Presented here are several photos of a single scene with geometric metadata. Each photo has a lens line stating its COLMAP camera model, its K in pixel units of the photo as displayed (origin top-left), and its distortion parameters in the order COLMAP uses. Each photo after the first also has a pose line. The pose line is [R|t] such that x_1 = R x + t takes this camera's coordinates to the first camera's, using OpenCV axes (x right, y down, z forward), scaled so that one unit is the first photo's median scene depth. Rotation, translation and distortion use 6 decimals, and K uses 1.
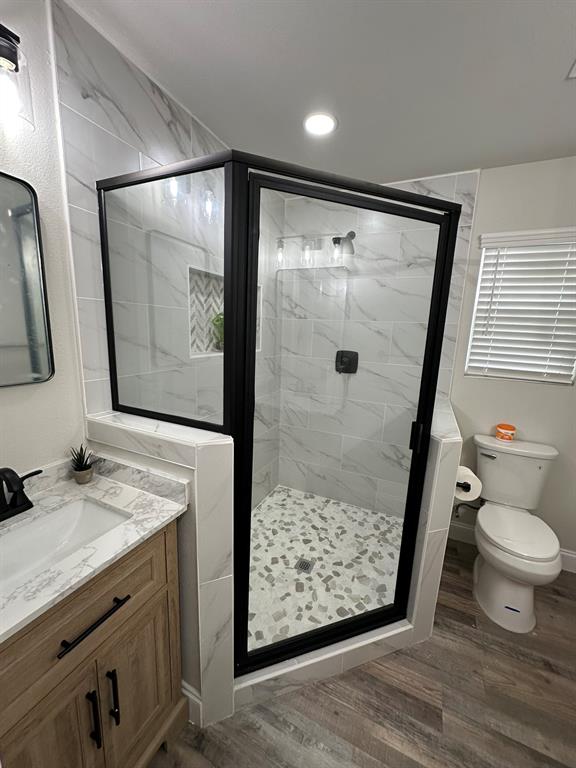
lens RADIAL K [[307.0, 0, 287.9], [0, 307.0, 386.9], [0, 0, 1]] dist [-0.004352, 0.001026]
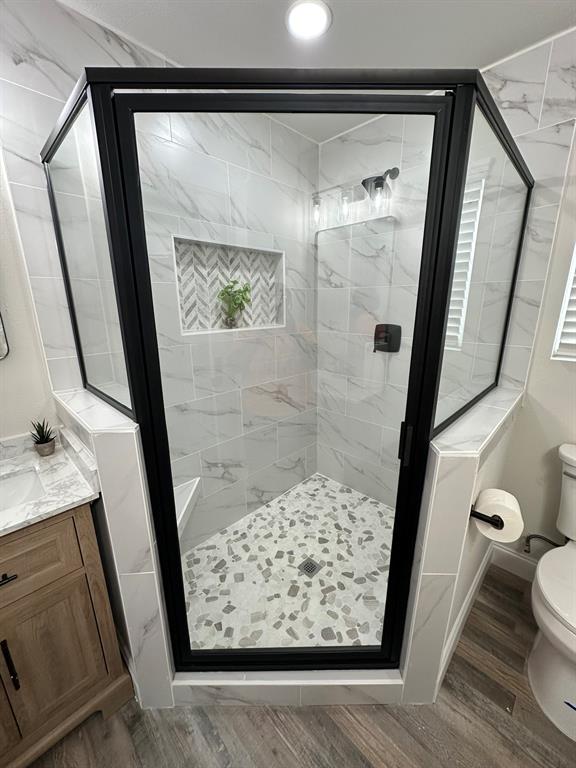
lens RADIAL K [[307.0, 0, 286.5], [0, 307.0, 386.2], [0, 0, 1]] dist [-0.004352, 0.001026]
pose [[0.942357, 0.043160, -0.331814, 0.320081], [-0.019315, 0.997009, 0.074830, -0.014207], [0.334051, -0.064108, 0.940372, 0.202961]]
